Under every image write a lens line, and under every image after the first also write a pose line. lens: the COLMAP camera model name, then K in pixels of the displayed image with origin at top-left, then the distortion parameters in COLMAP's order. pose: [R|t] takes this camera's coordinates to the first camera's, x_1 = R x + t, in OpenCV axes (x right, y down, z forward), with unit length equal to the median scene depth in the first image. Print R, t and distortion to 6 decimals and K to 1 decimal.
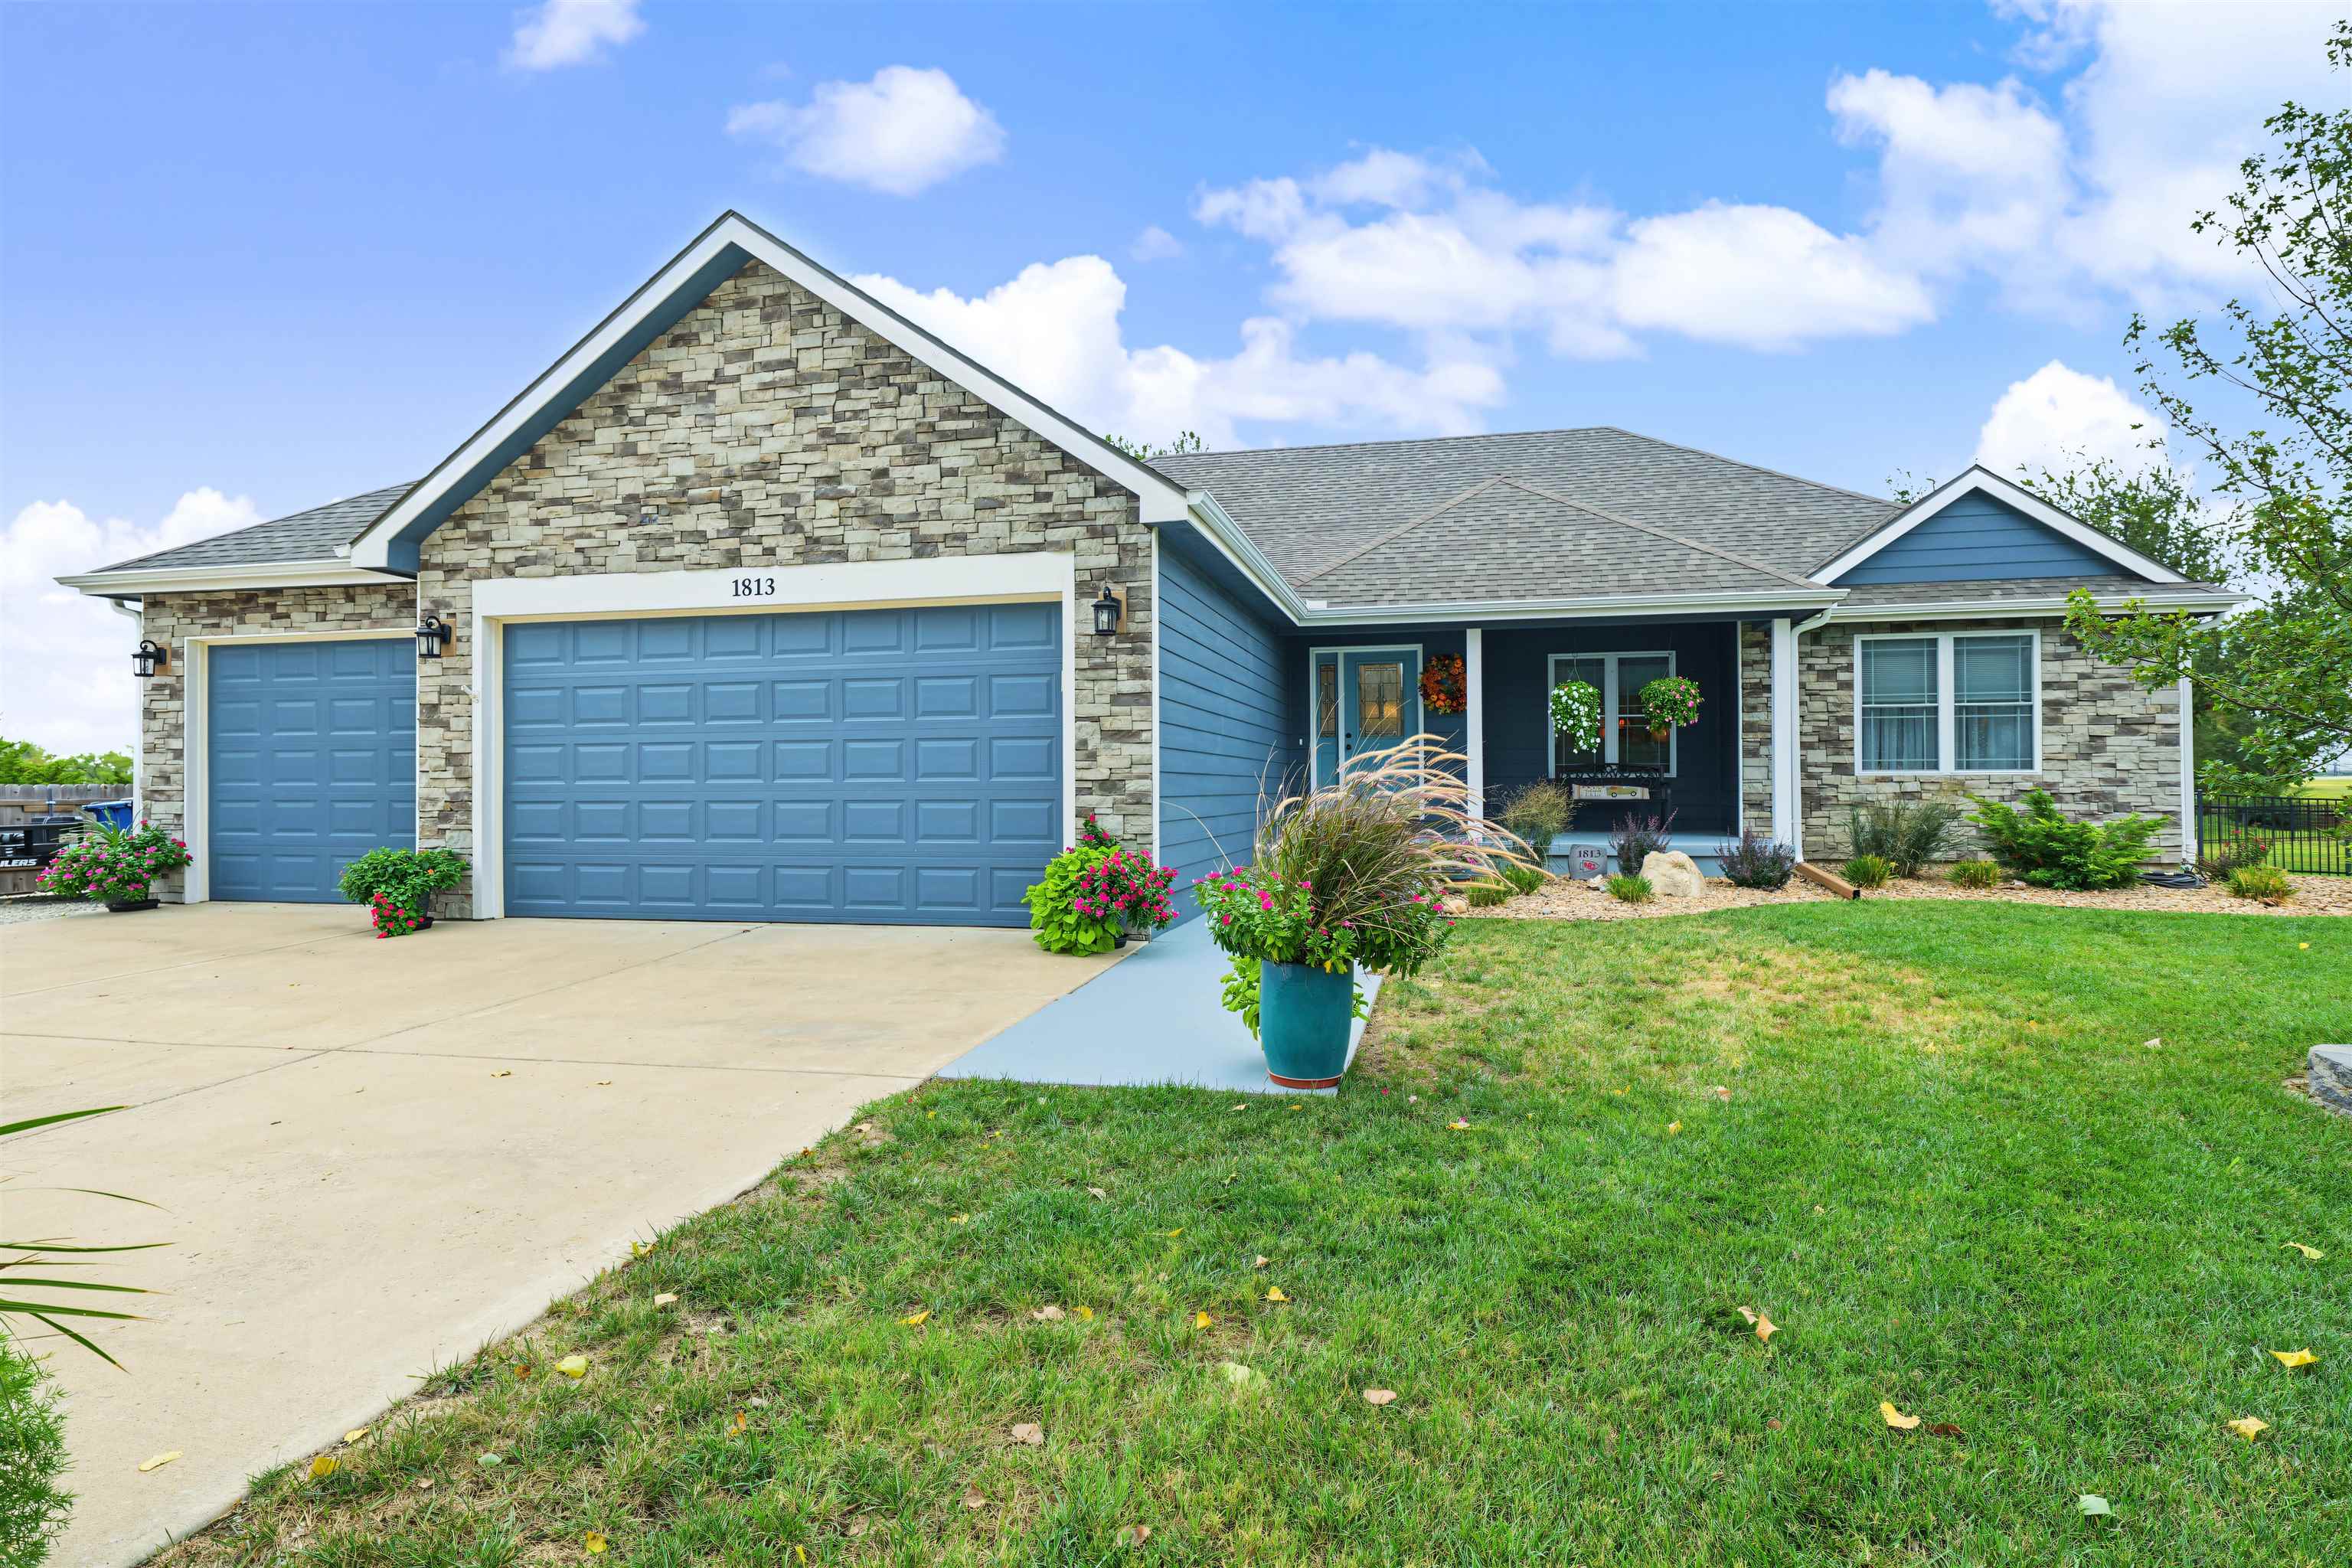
lens RADIAL K [[1247.9, 0, 1170.9], [0, 1247.9, 783.8], [0, 0, 1]] dist [0.001814, 0.000190]
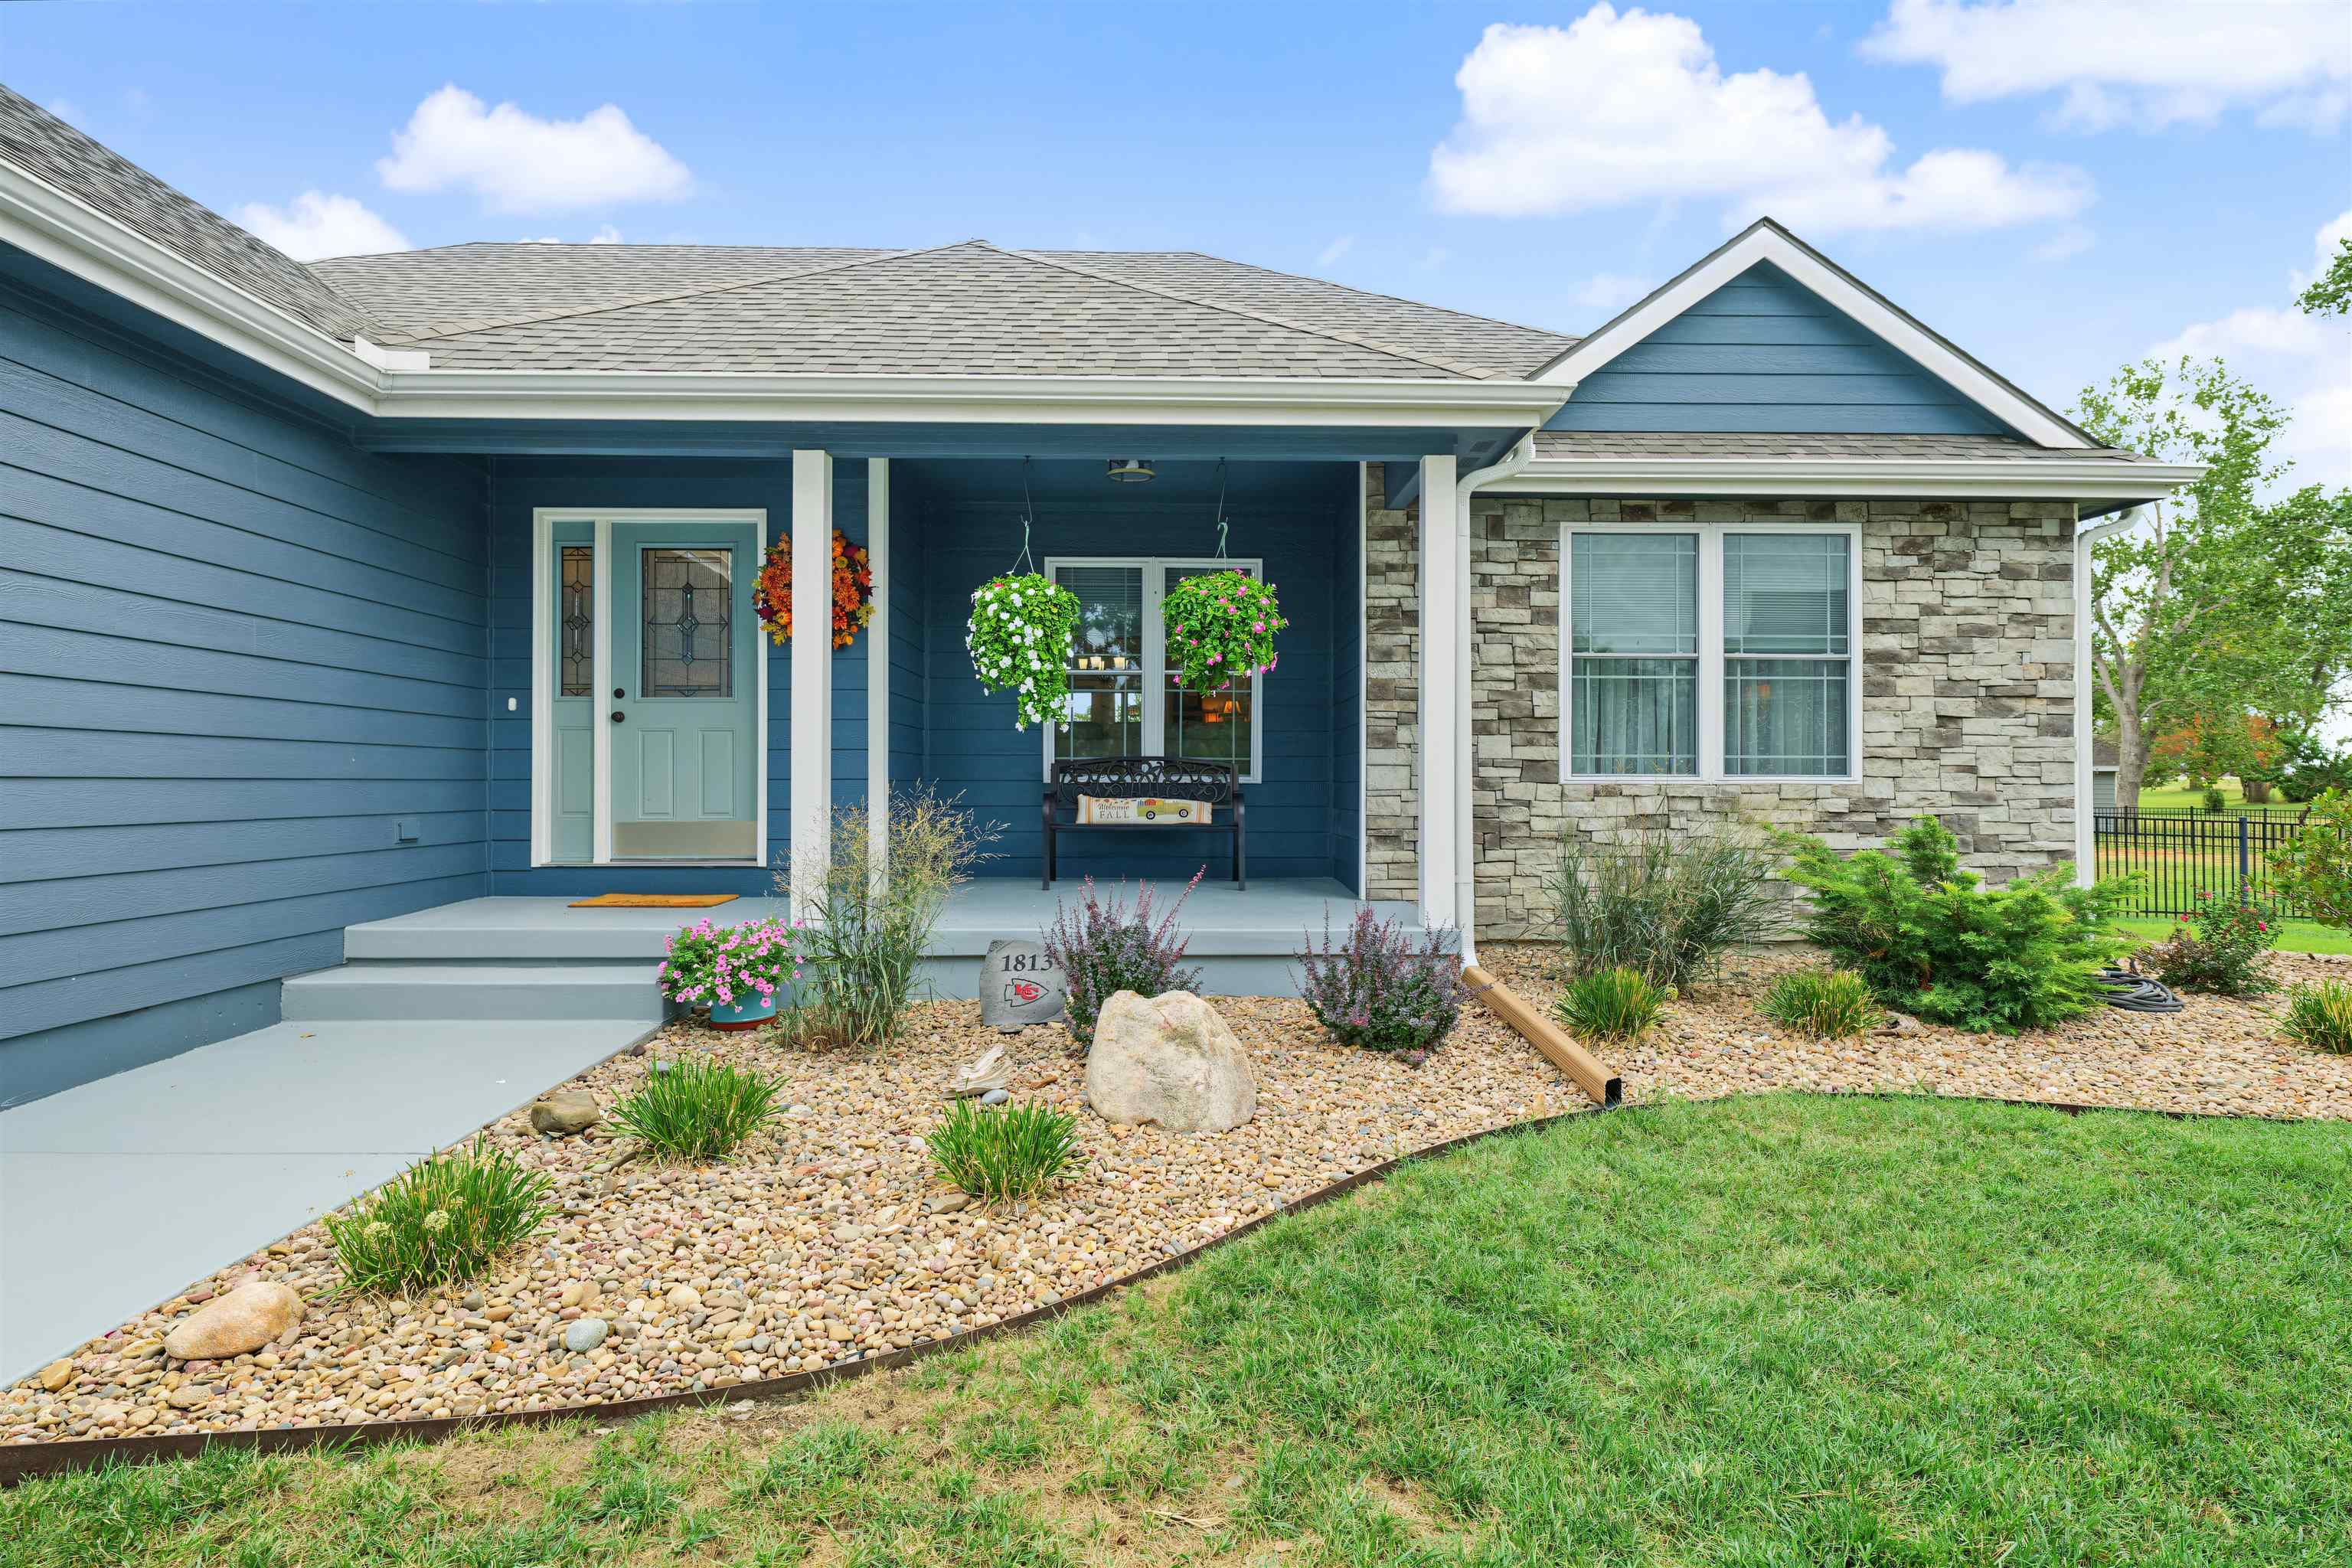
lens RADIAL K [[1209.6, 0, 1179.5], [0, 1209.6, 782.8], [0, 0, 1]] dist [0.002342, -0.000076]
pose [[0.967622, 0.006685, 0.252316, 0.265601], [-0.007175, 0.999974, 0.001020, -0.006577], [-0.252302, -0.002798, 0.967644, 0.553059]]
